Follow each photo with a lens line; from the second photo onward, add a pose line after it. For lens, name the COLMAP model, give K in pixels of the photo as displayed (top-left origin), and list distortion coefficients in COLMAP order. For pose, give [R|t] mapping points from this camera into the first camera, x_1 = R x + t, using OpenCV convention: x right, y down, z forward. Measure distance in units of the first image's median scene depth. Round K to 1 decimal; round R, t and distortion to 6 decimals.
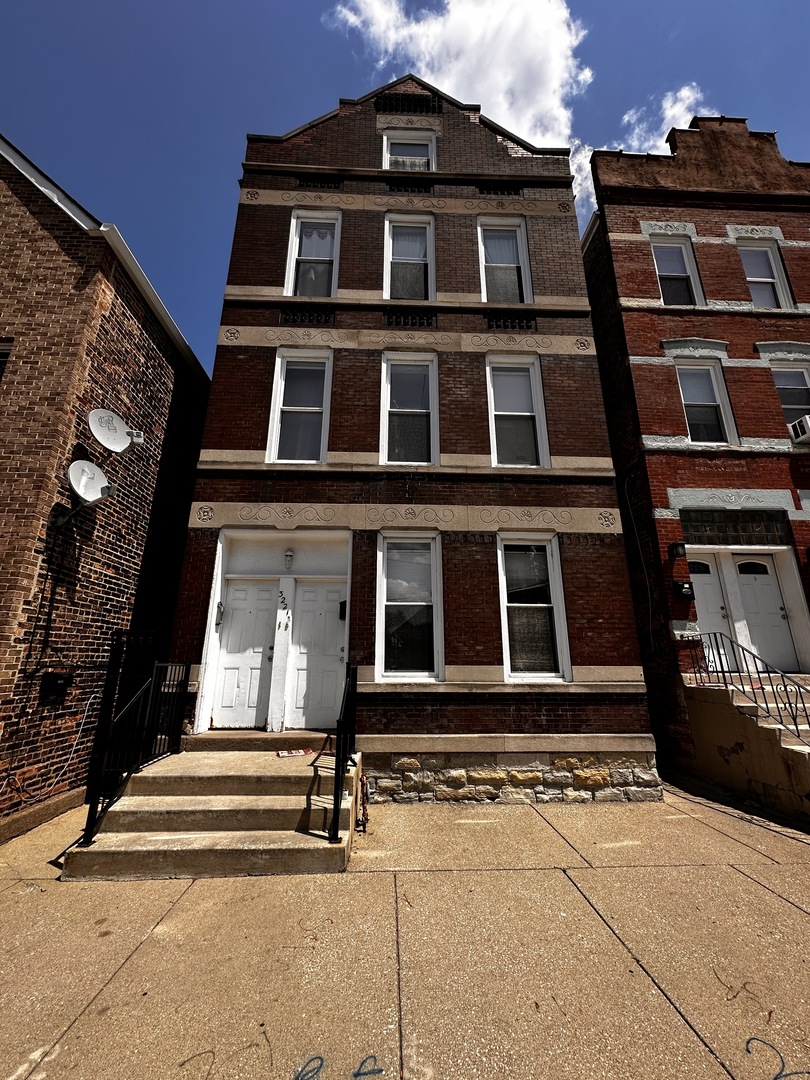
lens RADIAL K [[432.2, 0, 404.3], [0, 432.2, 536.8], [0, 0, 1]] dist [0.001423, 0.000070]
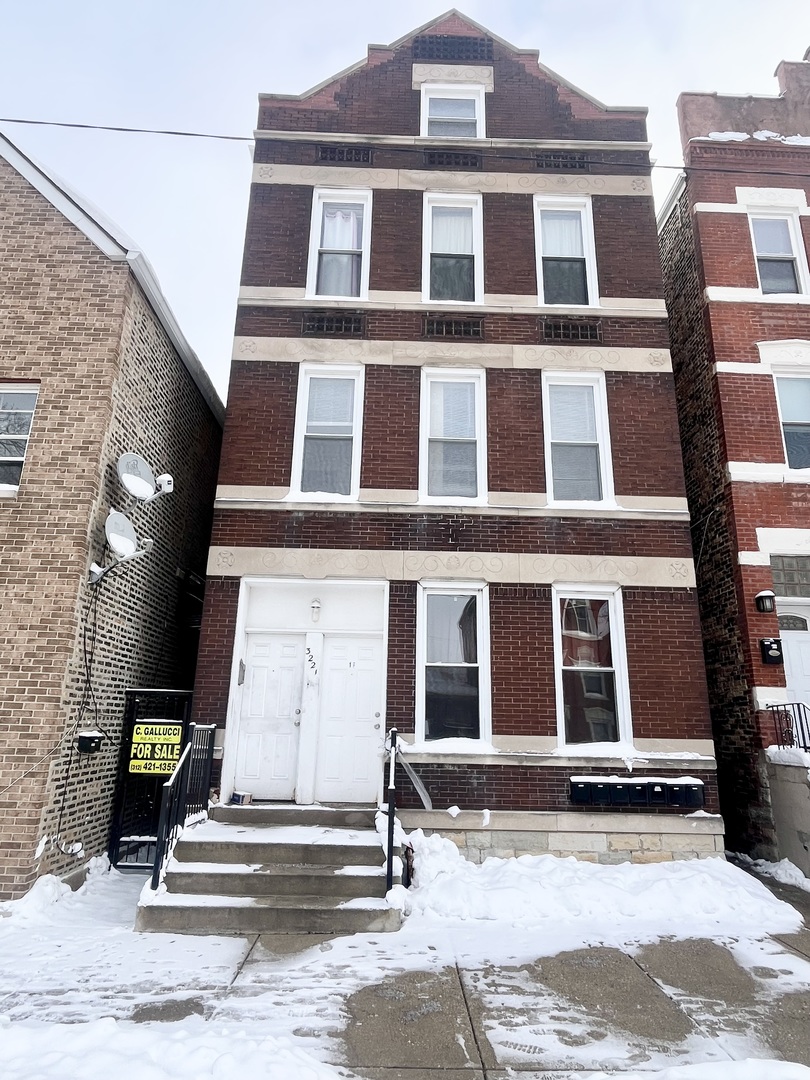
lens RADIAL K [[635.2, 0, 404.9], [0, 635.2, 542.5], [0, 0, 1]] dist [0.003300, 0.000191]
pose [[0.999772, 0.013054, -0.016899, -0.062972], [-0.013011, 0.999912, 0.002623, -0.092612], [0.016932, -0.002403, 0.999854, -0.290554]]
